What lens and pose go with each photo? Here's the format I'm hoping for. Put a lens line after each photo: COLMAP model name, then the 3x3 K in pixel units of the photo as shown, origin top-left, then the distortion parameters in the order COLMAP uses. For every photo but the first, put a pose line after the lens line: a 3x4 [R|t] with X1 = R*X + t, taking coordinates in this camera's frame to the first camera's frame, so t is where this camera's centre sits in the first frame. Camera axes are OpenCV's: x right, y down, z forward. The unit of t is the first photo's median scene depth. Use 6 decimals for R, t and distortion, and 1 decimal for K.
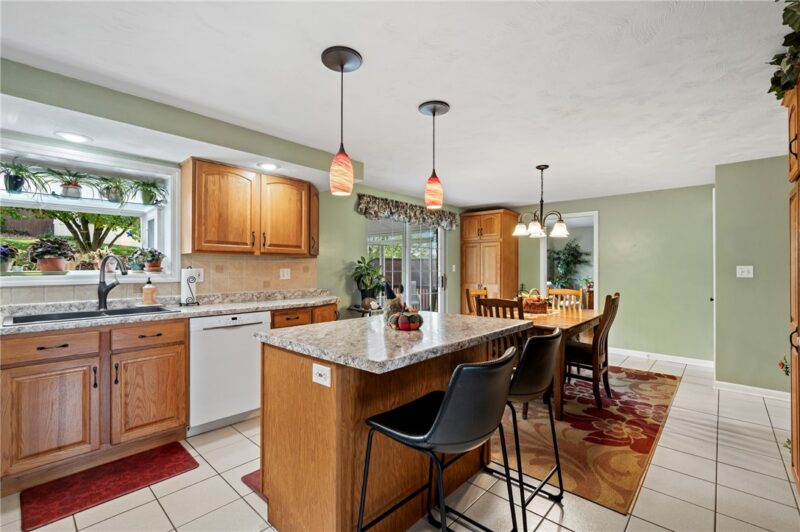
lens RADIAL K [[352.1, 0, 415.3], [0, 352.1, 267.5], [0, 0, 1]] dist [0.001239, 0.001576]
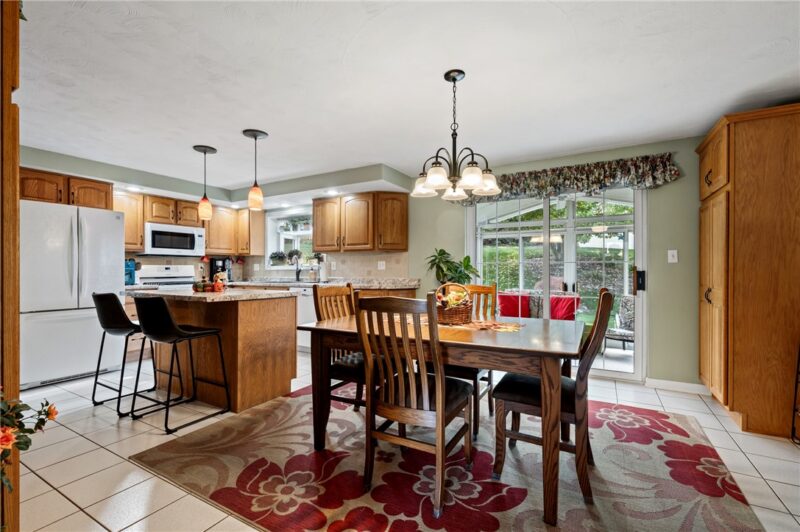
lens RADIAL K [[365.2, 0, 395.6], [0, 365.2, 270.4], [0, 0, 1]] dist [-0.001810, 0.000119]
pose [[0.187901, -0.008116, -0.982154, 1.216536], [-0.001701, 0.999962, -0.008589, 0.061505], [0.982187, 0.003284, 0.187880, 1.025687]]
